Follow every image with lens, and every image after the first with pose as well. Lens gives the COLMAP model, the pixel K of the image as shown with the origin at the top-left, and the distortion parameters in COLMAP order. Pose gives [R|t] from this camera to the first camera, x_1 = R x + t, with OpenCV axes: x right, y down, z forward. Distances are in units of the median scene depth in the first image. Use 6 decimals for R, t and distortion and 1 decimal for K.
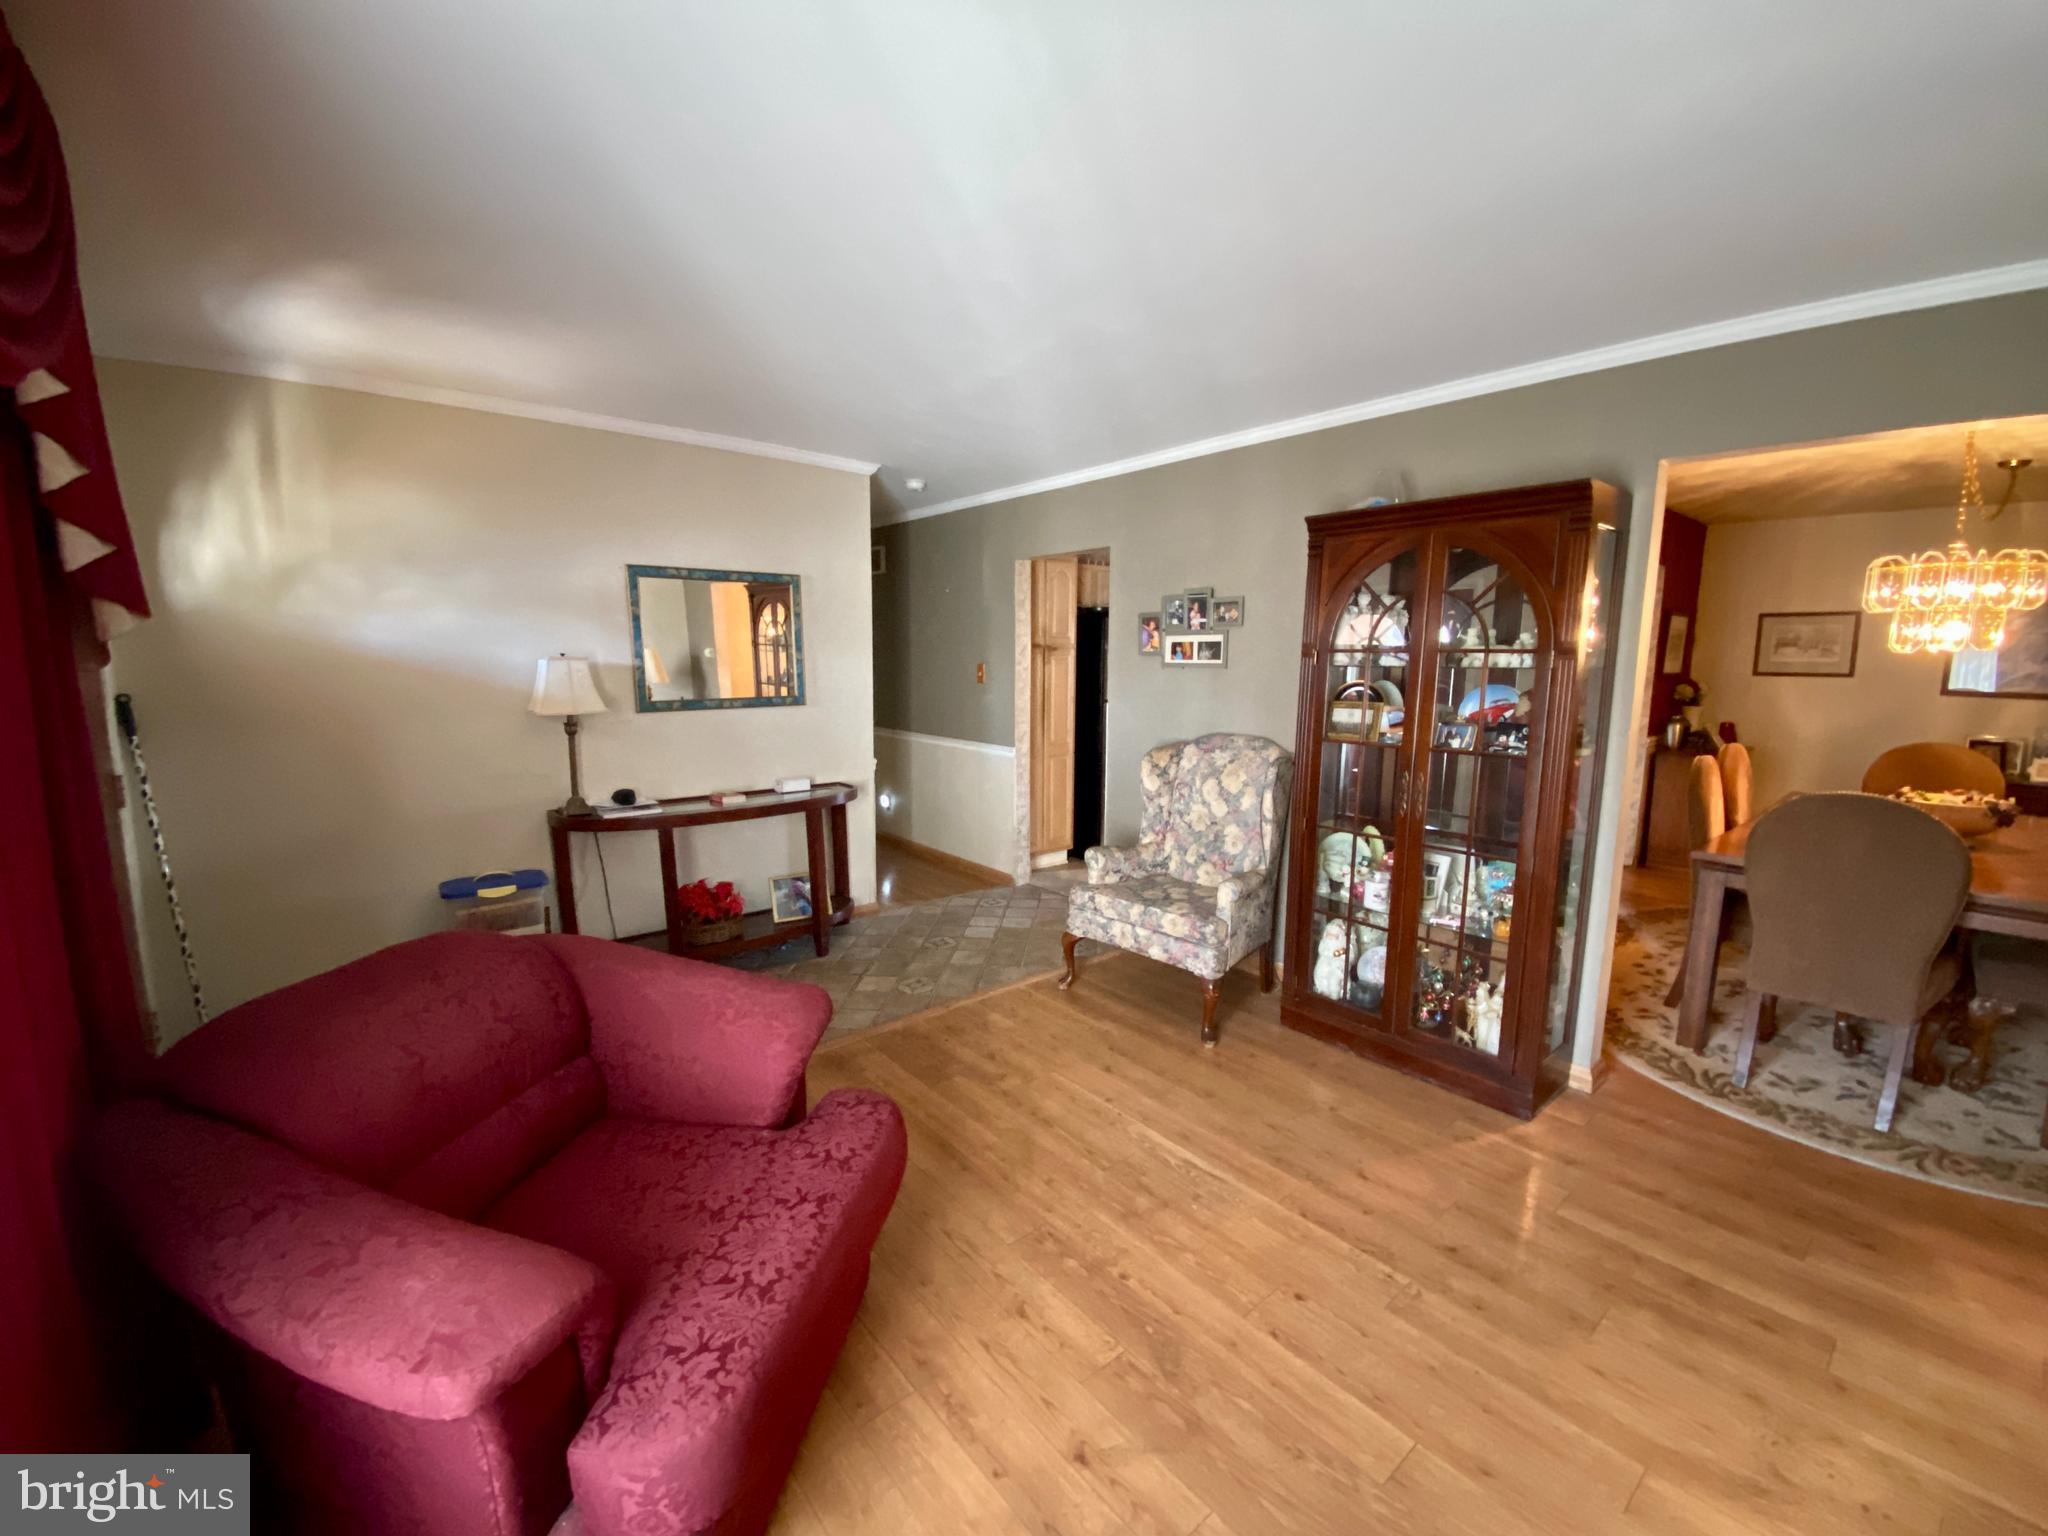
lens RADIAL K [[829.9, 0, 1018.9], [0, 829.9, 776.8], [0, 0, 1]] dist [0.052743, -0.034434]
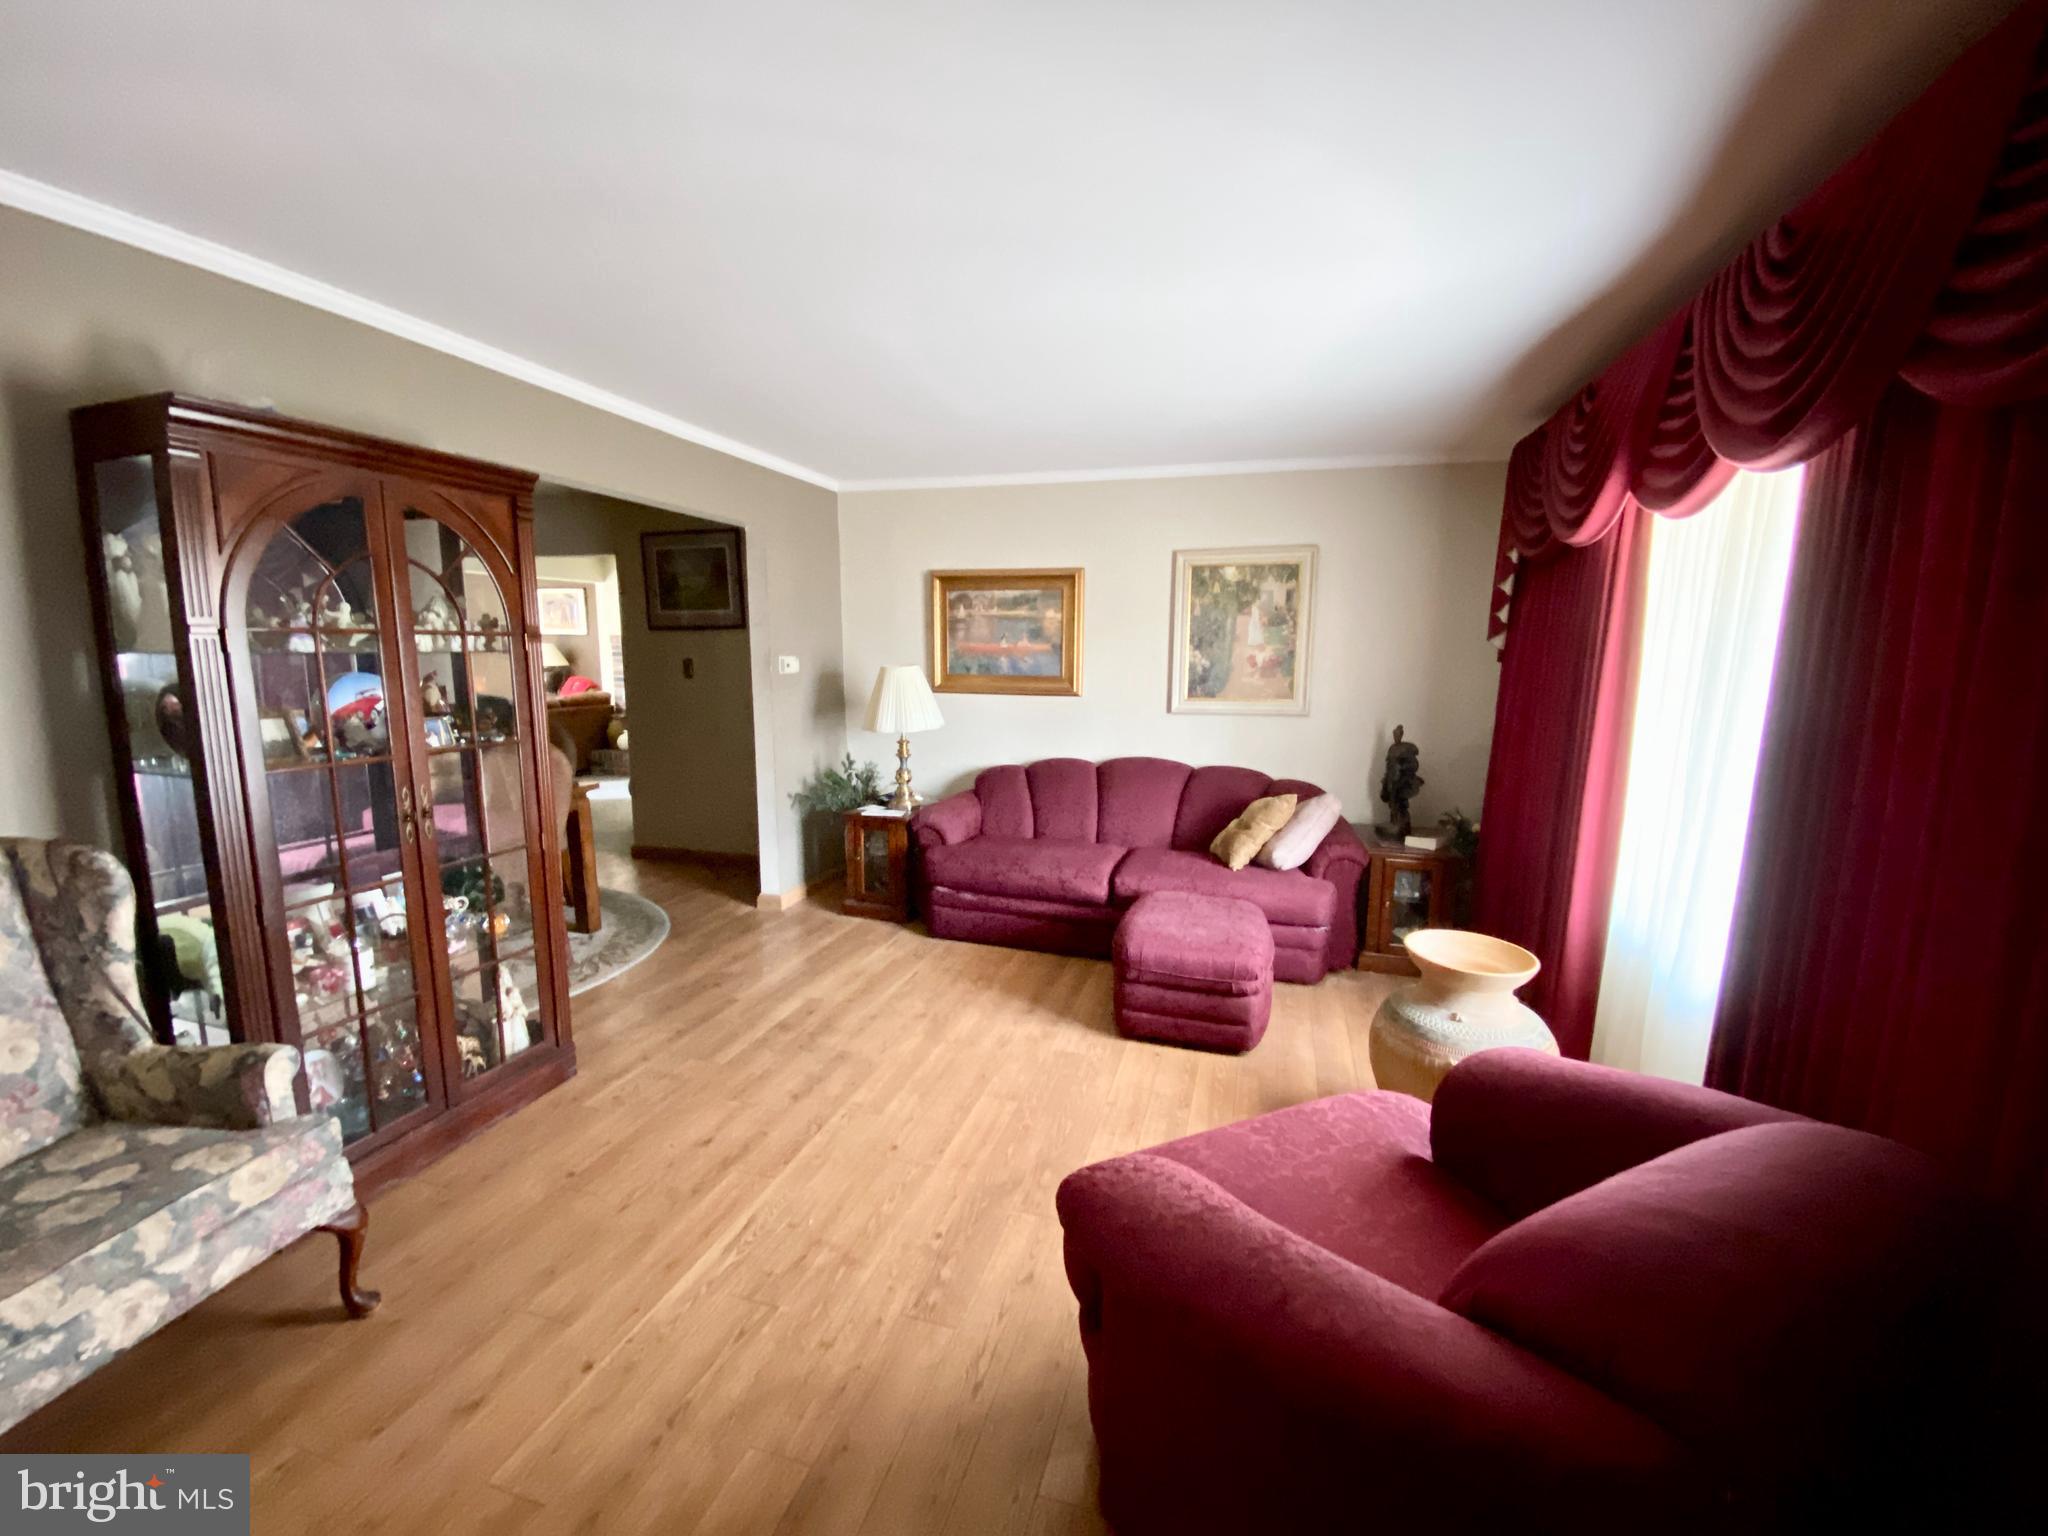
lens RADIAL K [[829.9, 0, 1018.9], [0, 829.9, 776.8], [0, 0, 1]] dist [0.052743, -0.034434]
pose [[-0.549903, -0.136986, 0.823918, -0.401913], [0.112625, 0.965288, 0.235659, -0.111120], [-0.827600, 0.222383, -0.515387, 0.741765]]
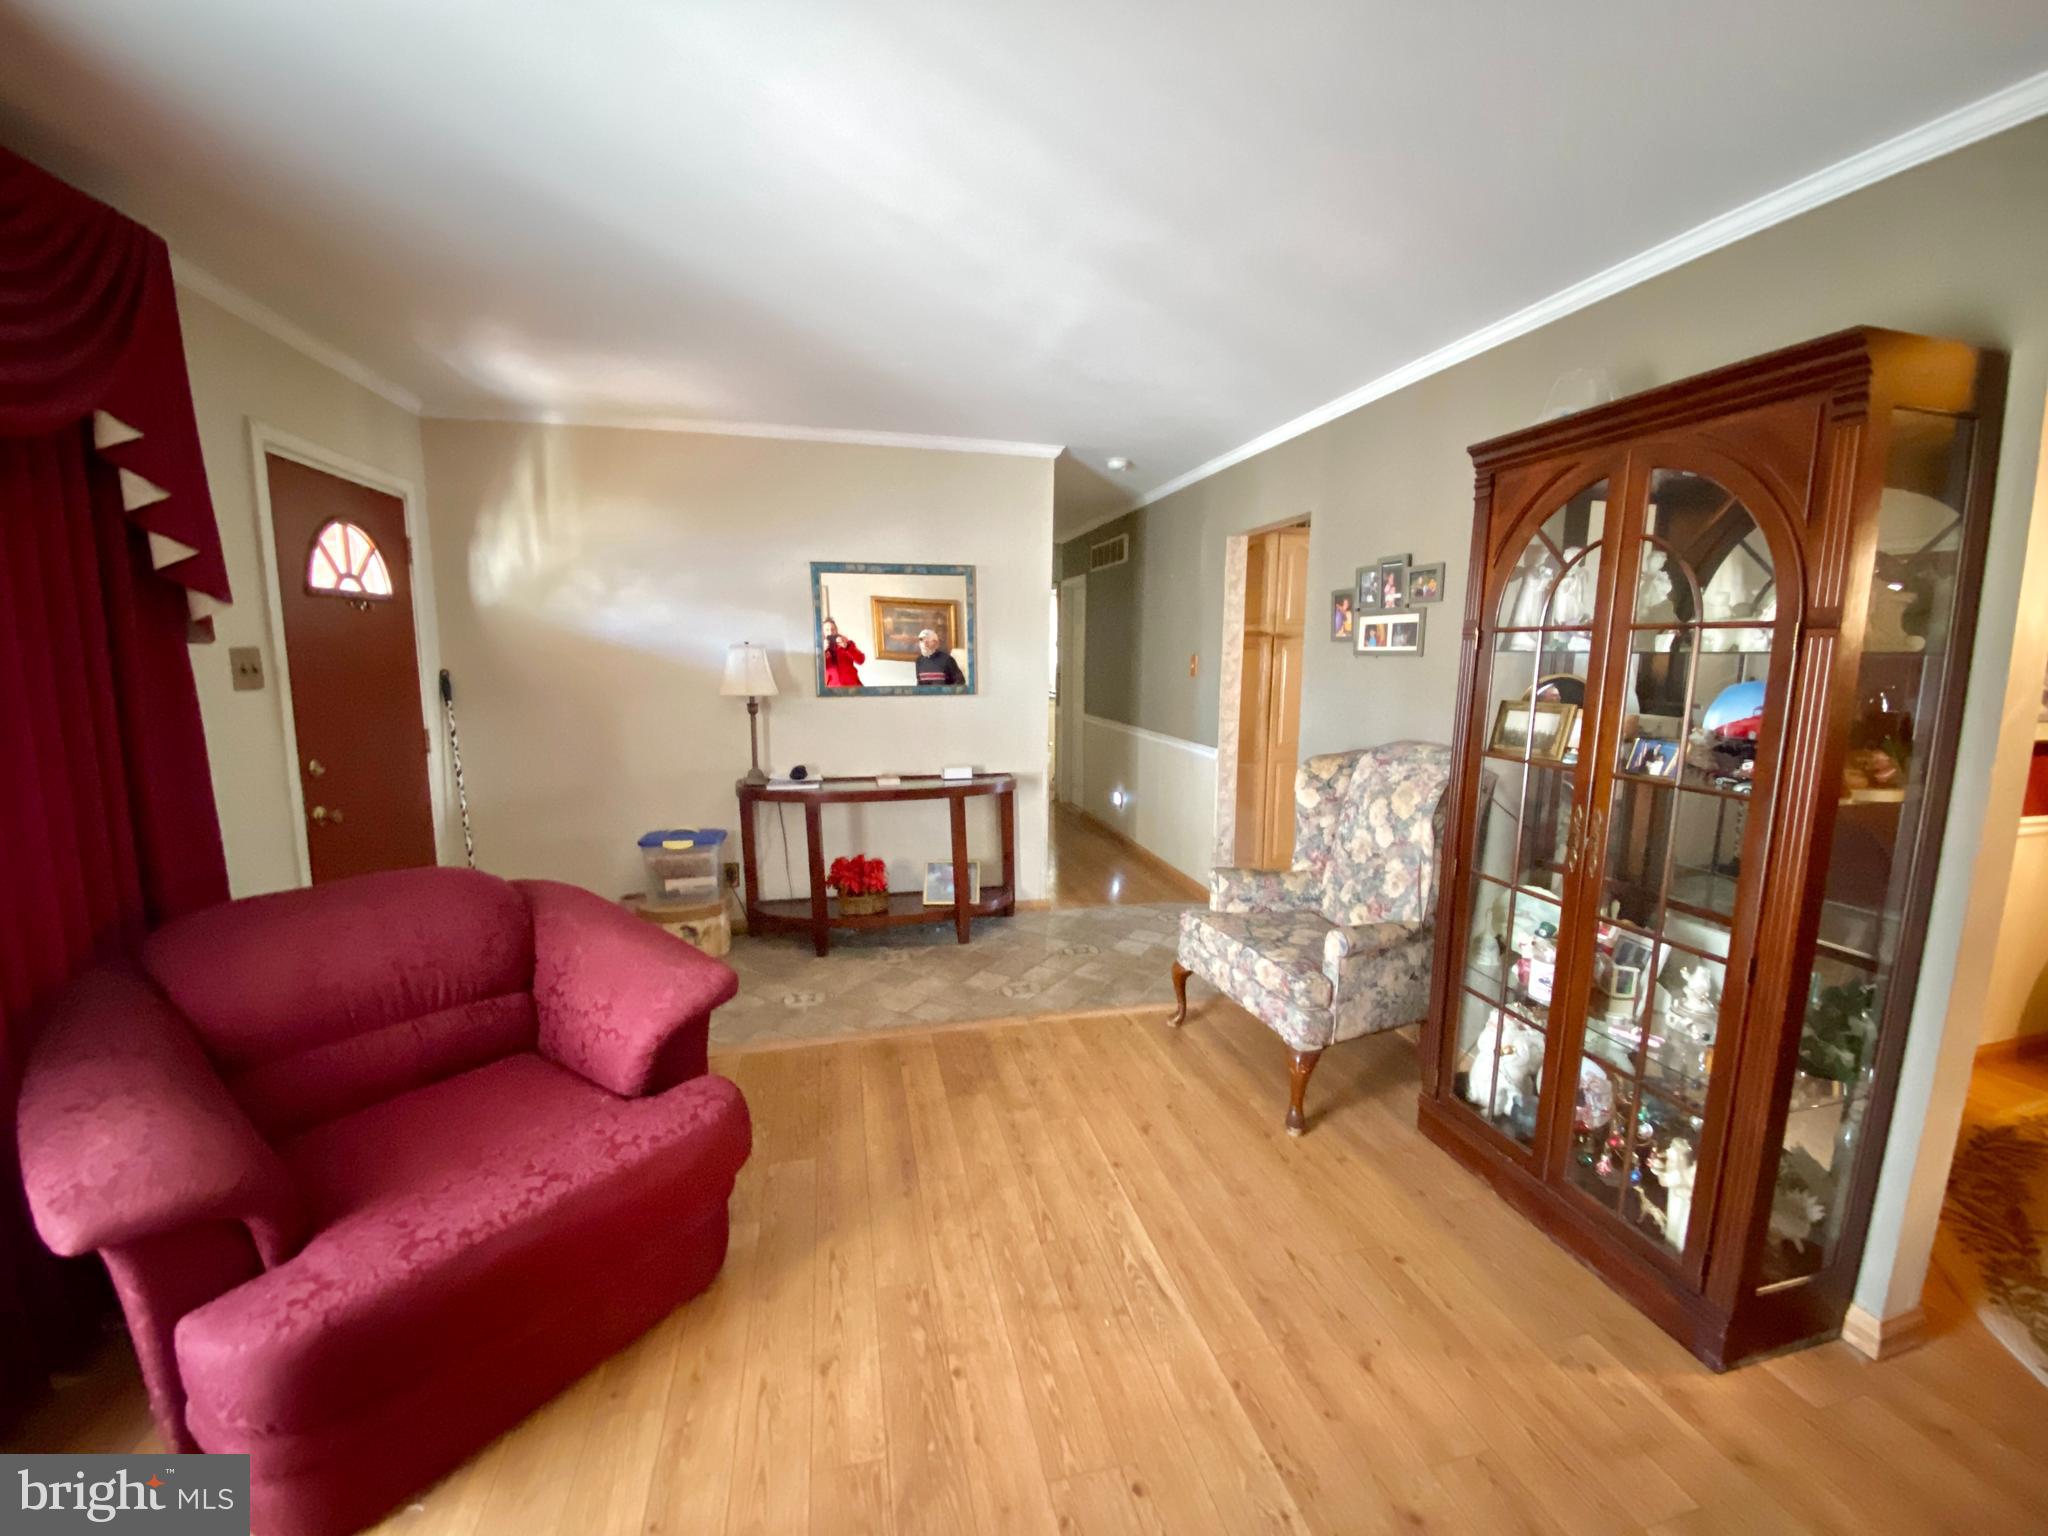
lens RADIAL K [[829.9, 0, 1018.9], [0, 829.9, 776.8], [0, 0, 1]] dist [0.052743, -0.034434]
pose [[0.892750, 0.067997, -0.445392, 0.285247], [-0.066838, 0.997595, 0.018328, -0.009775], [0.445567, 0.013407, 0.895148, 0.148831]]
